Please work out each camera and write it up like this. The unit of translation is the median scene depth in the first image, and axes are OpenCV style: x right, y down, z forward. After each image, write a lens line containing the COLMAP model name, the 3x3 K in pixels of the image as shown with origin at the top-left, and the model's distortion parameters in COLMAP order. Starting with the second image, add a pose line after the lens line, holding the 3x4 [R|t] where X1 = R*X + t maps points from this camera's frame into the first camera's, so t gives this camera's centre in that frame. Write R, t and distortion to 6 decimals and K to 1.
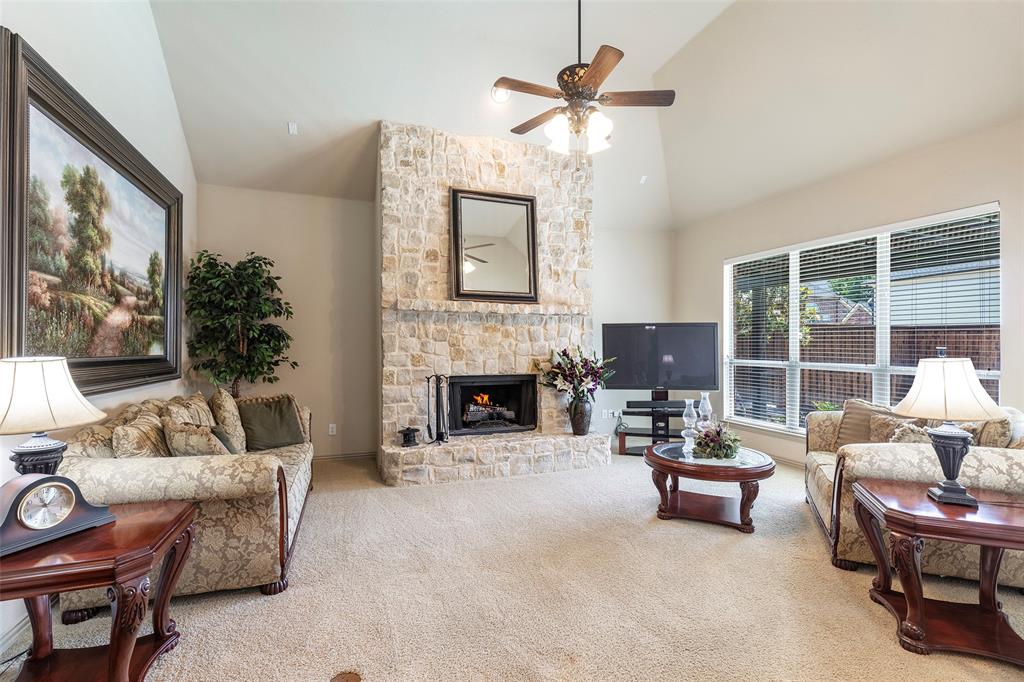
lens RADIAL K [[462.6, 0, 514.5], [0, 462.6, 346.9], [0, 0, 1]] dist [0.002529, 0.000243]
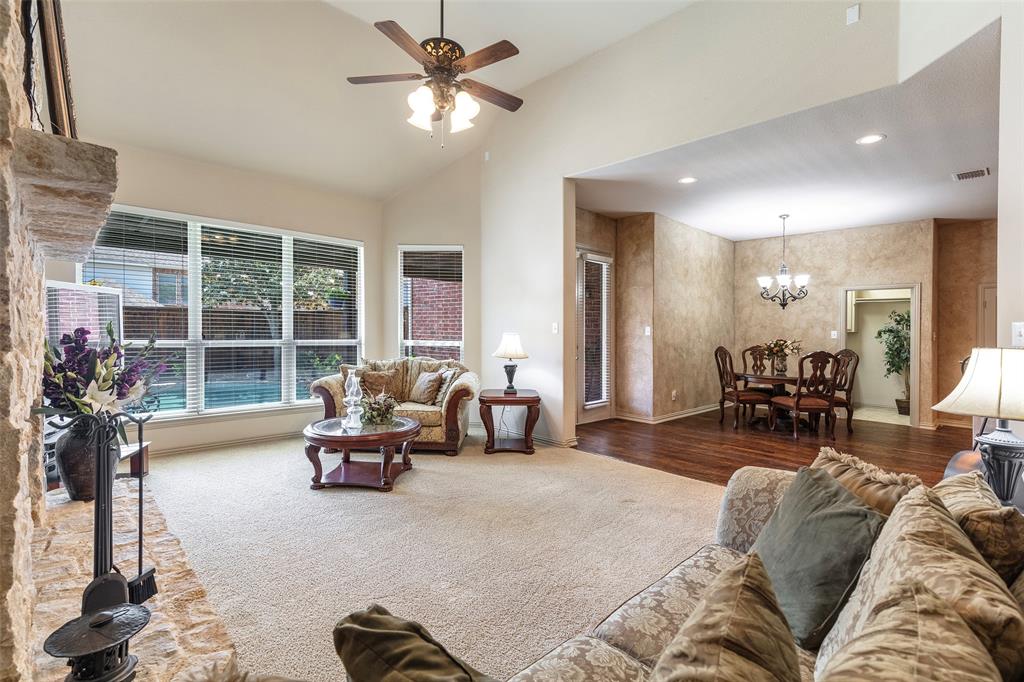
lens RADIAL K [[465.2, 0, 509.1], [0, 465.2, 334.5], [0, 0, 1]] dist [0.000571, -0.000006]
pose [[-0.386221, -0.019983, 0.922190, -0.538338], [-0.021110, 0.999695, 0.012821, -0.004925], [-0.922165, -0.014516, -0.386525, 0.811345]]
